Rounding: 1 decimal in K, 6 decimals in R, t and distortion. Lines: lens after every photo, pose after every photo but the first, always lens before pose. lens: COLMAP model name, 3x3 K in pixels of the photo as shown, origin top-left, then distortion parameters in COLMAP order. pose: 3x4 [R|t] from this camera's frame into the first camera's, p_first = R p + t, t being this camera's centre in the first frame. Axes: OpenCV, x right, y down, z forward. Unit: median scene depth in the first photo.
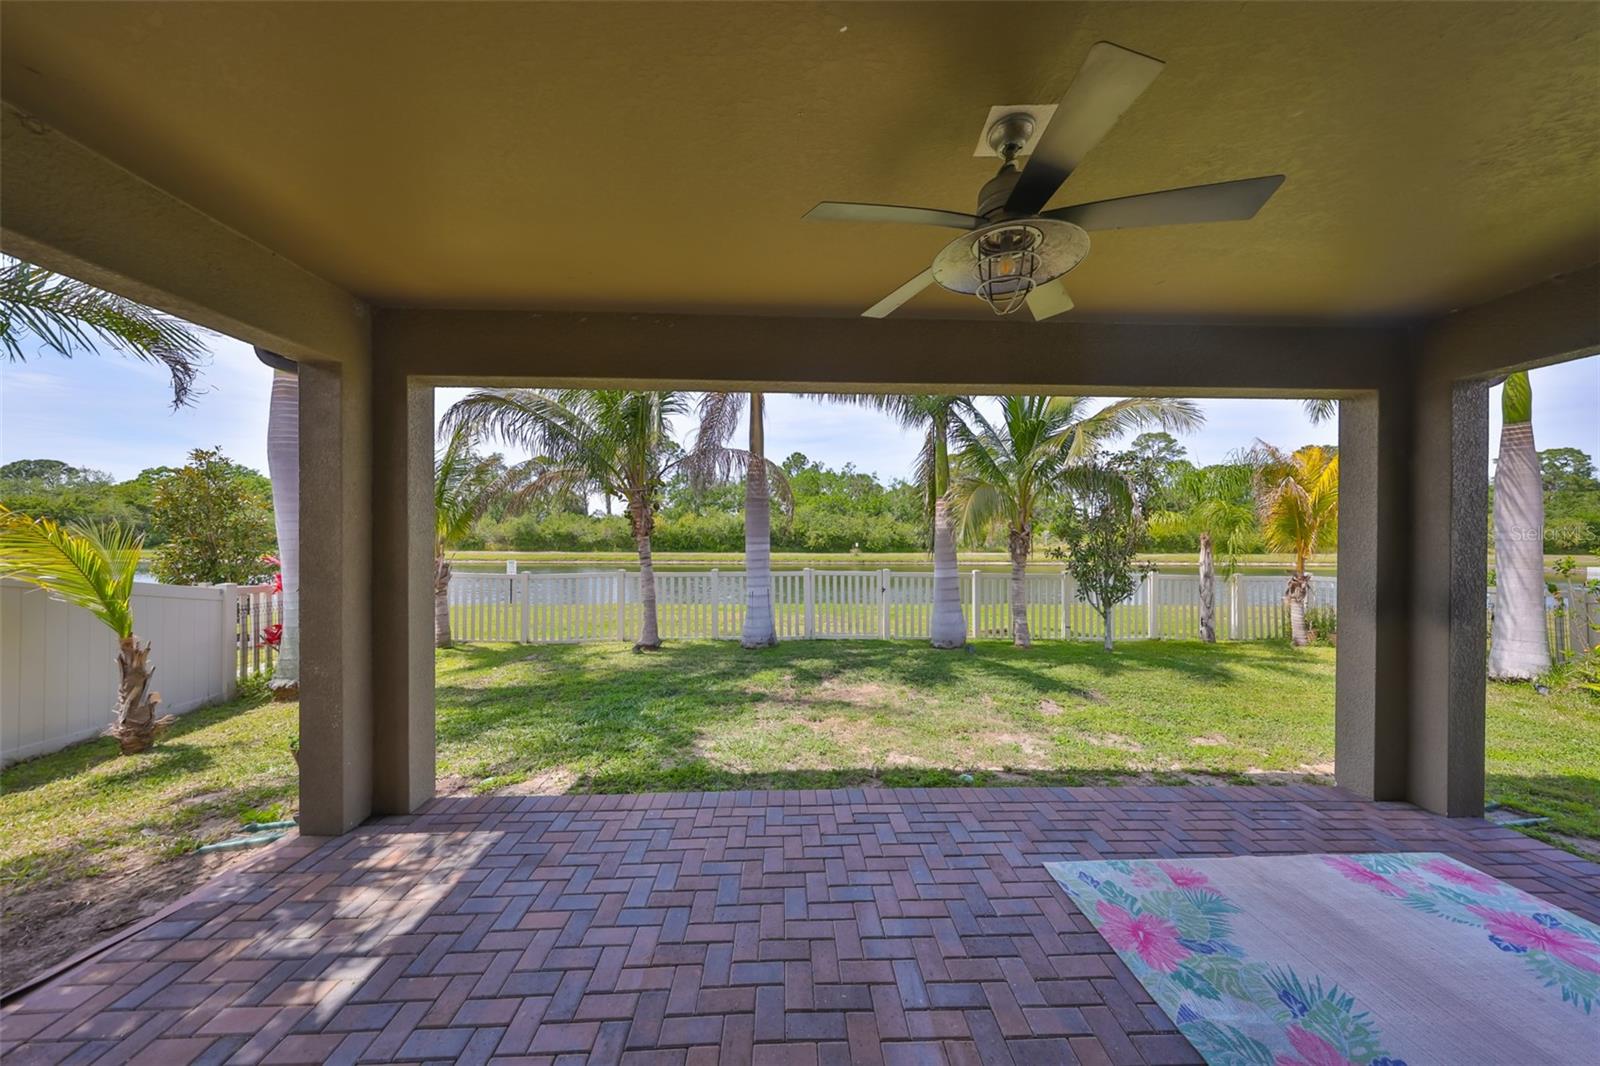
lens RADIAL K [[511.8, 0, 794.8], [0, 511.8, 548.0], [0, 0, 1]] dist [-0.001184, 0.000381]
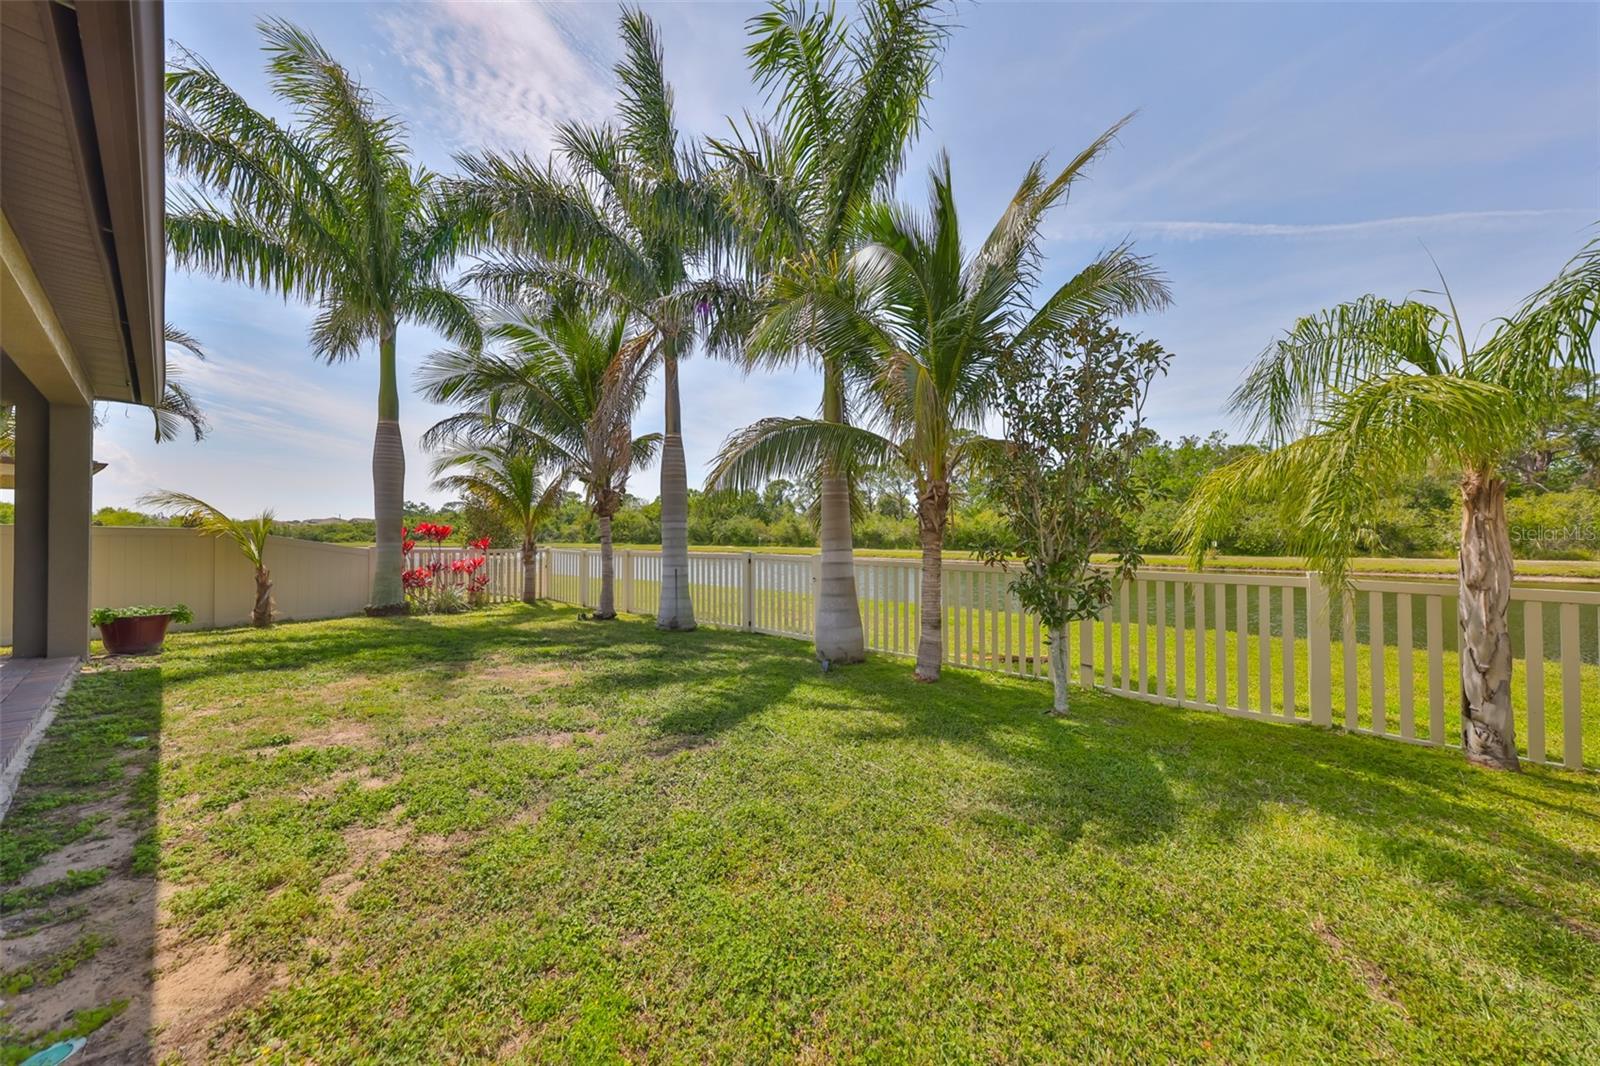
lens RADIAL K [[511.8, 0, 777.8], [0, 511.8, 543.8], [0, 0, 1]] dist [-0.001184, 0.000381]
pose [[0.768663, 0.005802, -0.639628, 0.688852], [-0.012336, 0.999907, -0.005753, 0.035691], [0.639535, 0.012313, 0.768663, 0.404762]]
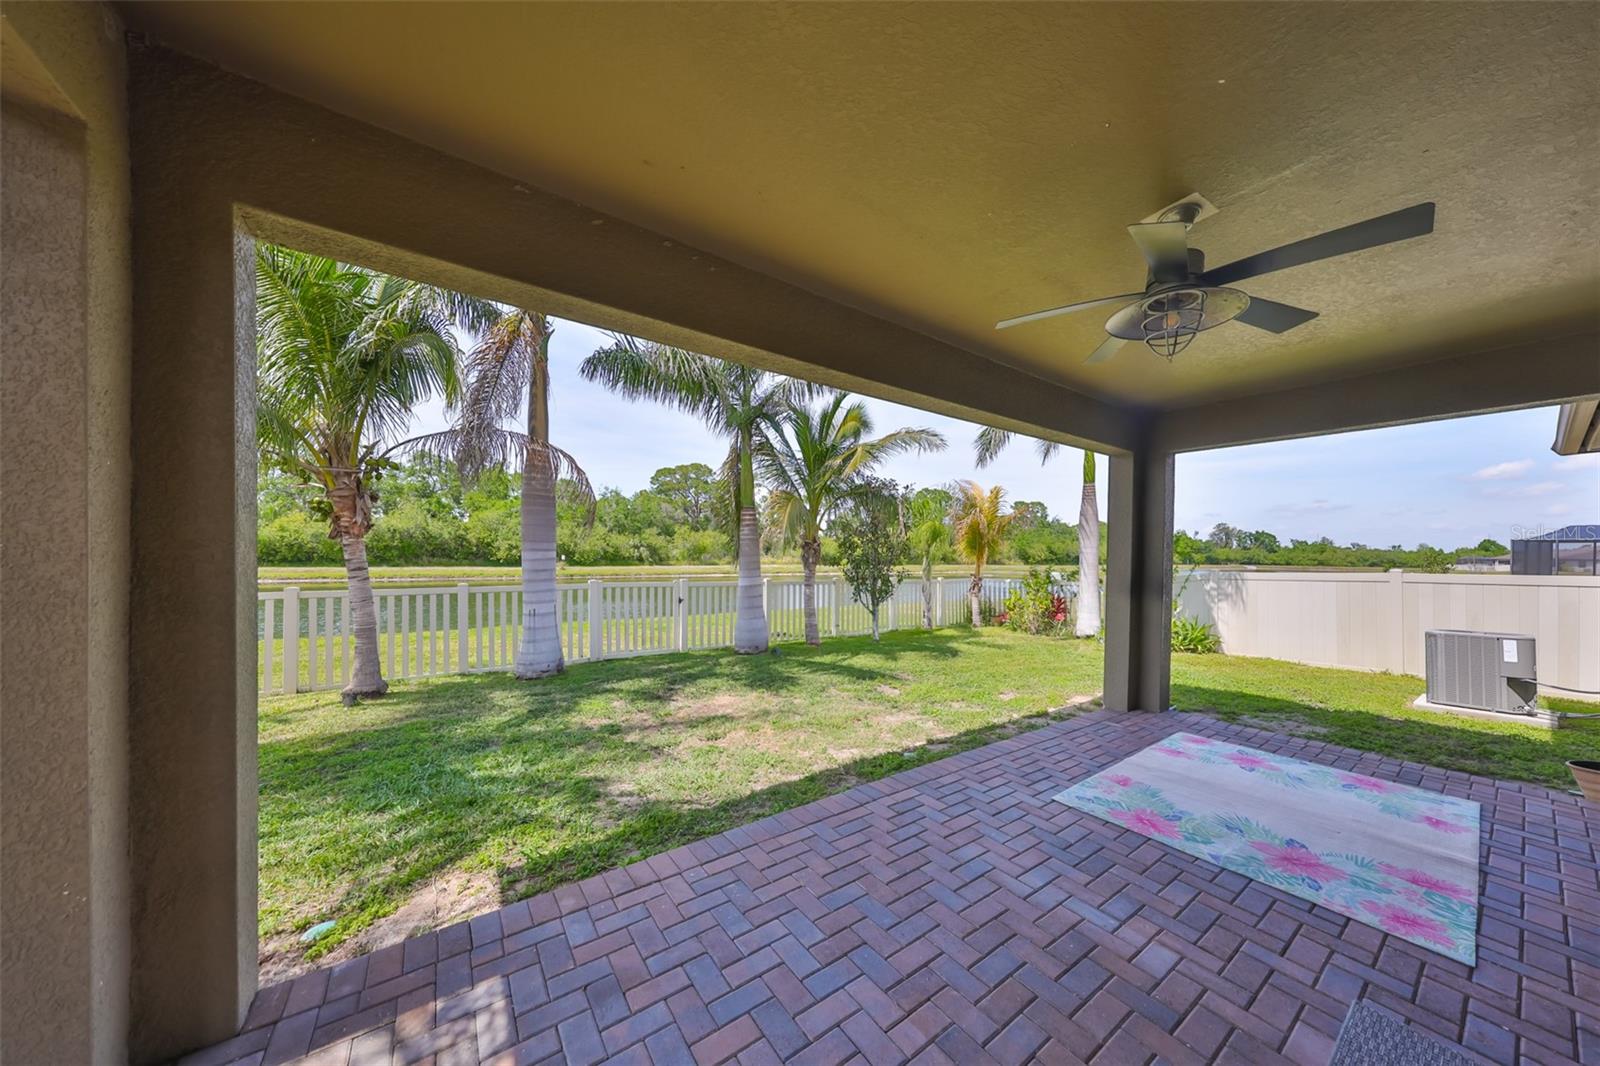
lens RADIAL K [[511.8, 0, 807.8], [0, 511.8, 566.3], [0, 0, 1]] dist [-0.001184, 0.000381]
pose [[0.829575, -0.003975, 0.558382, -0.188260], [-0.001079, 0.999961, 0.008722, 0.009663], [-0.558395, -0.007838, 0.829538, 0.078376]]
